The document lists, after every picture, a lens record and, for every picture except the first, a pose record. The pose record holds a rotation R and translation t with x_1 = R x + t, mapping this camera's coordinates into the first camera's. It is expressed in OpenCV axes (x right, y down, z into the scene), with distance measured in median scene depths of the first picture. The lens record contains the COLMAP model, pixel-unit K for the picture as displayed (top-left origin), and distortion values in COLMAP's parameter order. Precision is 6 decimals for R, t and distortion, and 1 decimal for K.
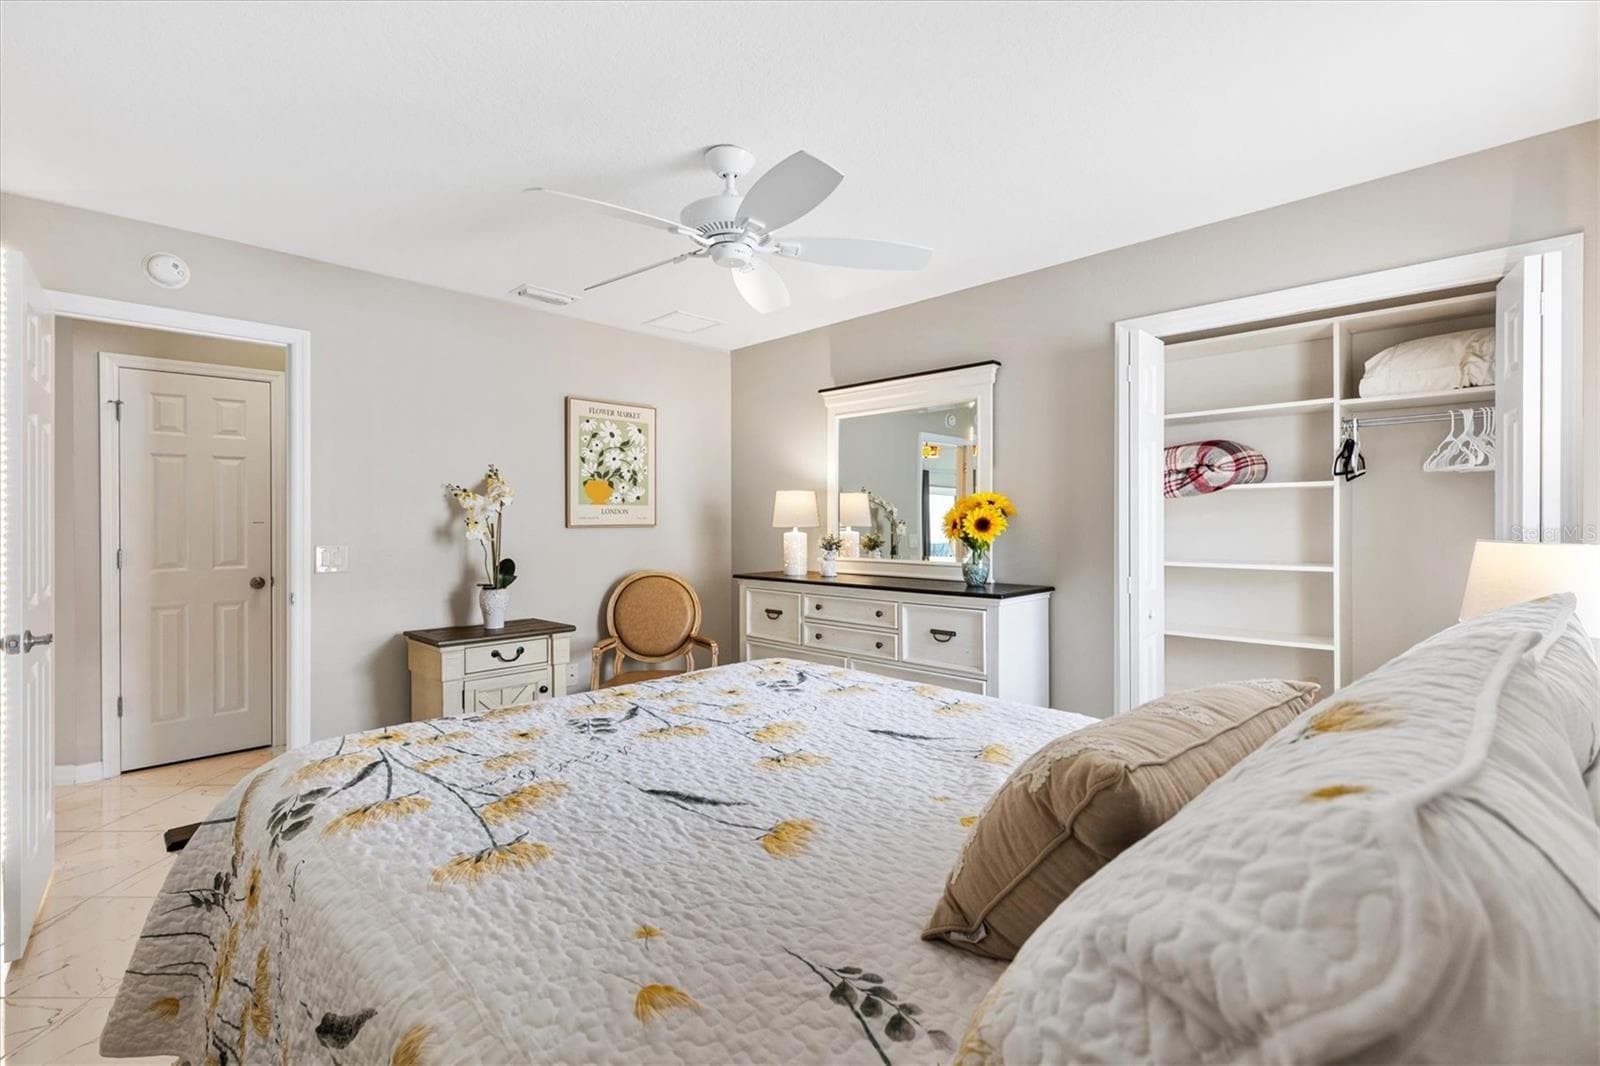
lens RADIAL K [[736.9, 0, 795.4], [0, 736.9, 531.8], [0, 0, 1]] dist [-0.000879, -0.000037]
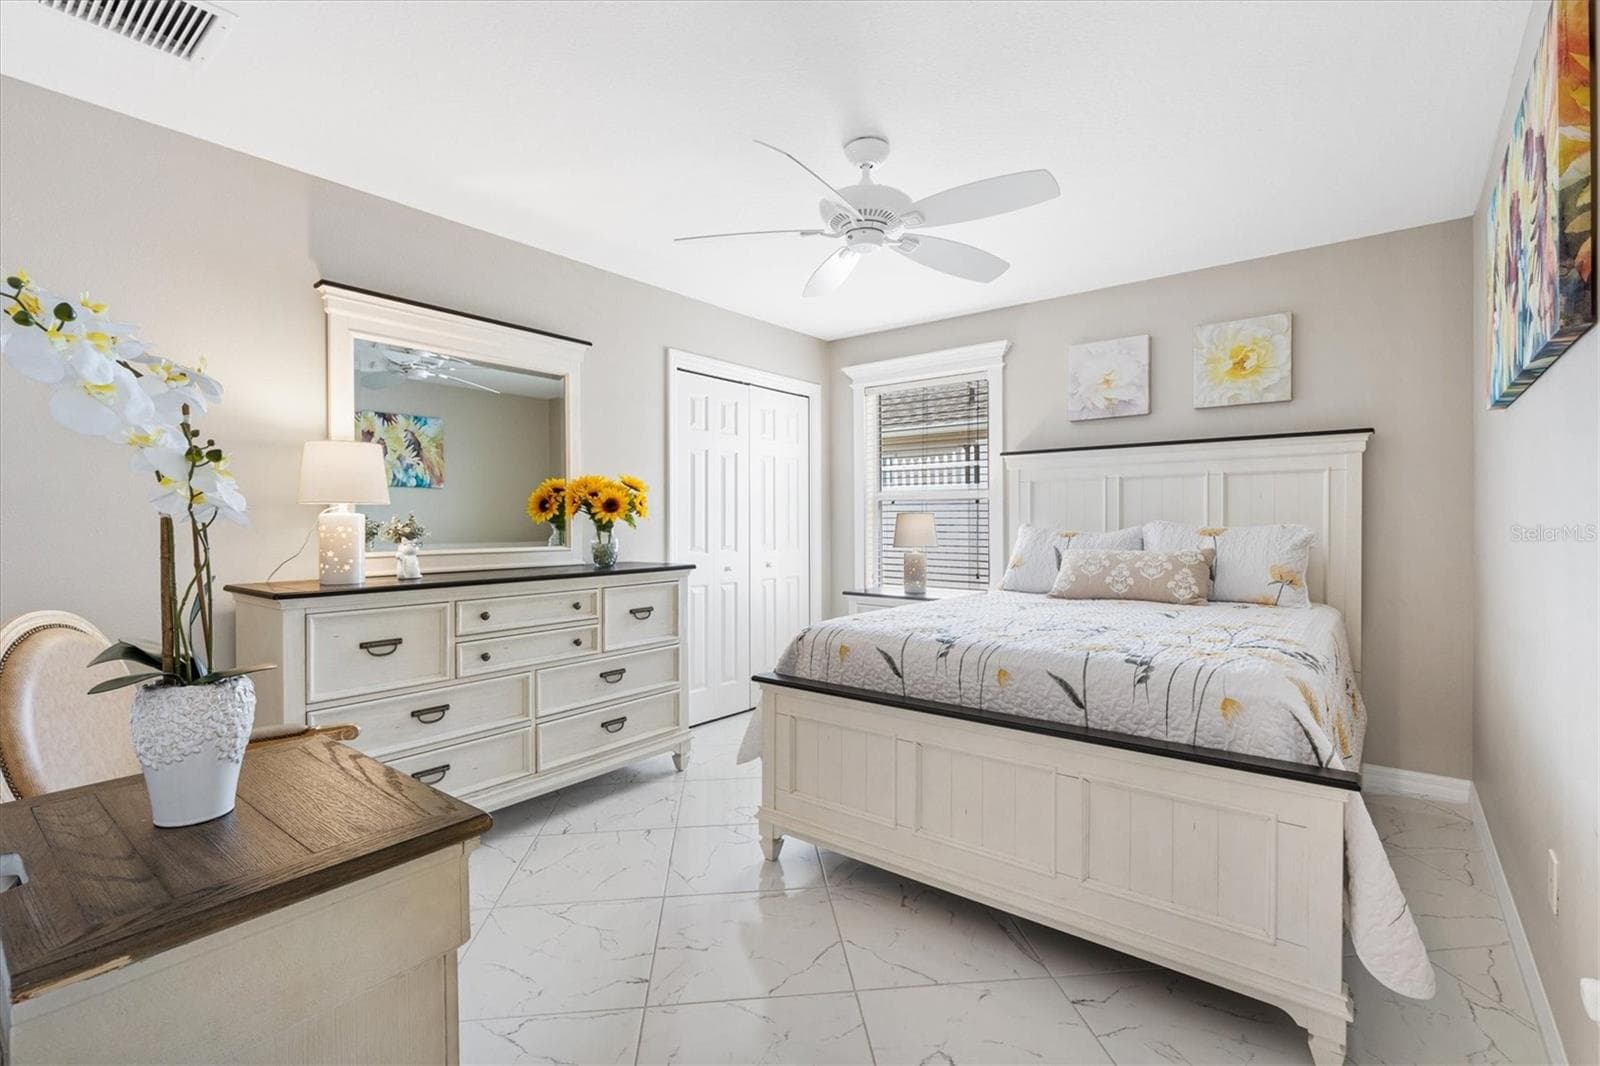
lens RADIAL K [[736.9, 0, 795.5], [0, 736.9, 526.0], [0, 0, 1]] dist [-0.000879, -0.000037]
pose [[-0.146591, -0.015661, 0.989073, -0.728889], [0.001539, 0.999870, 0.016060, 0.002028], [-0.989196, 0.003877, -0.146548, 0.802984]]
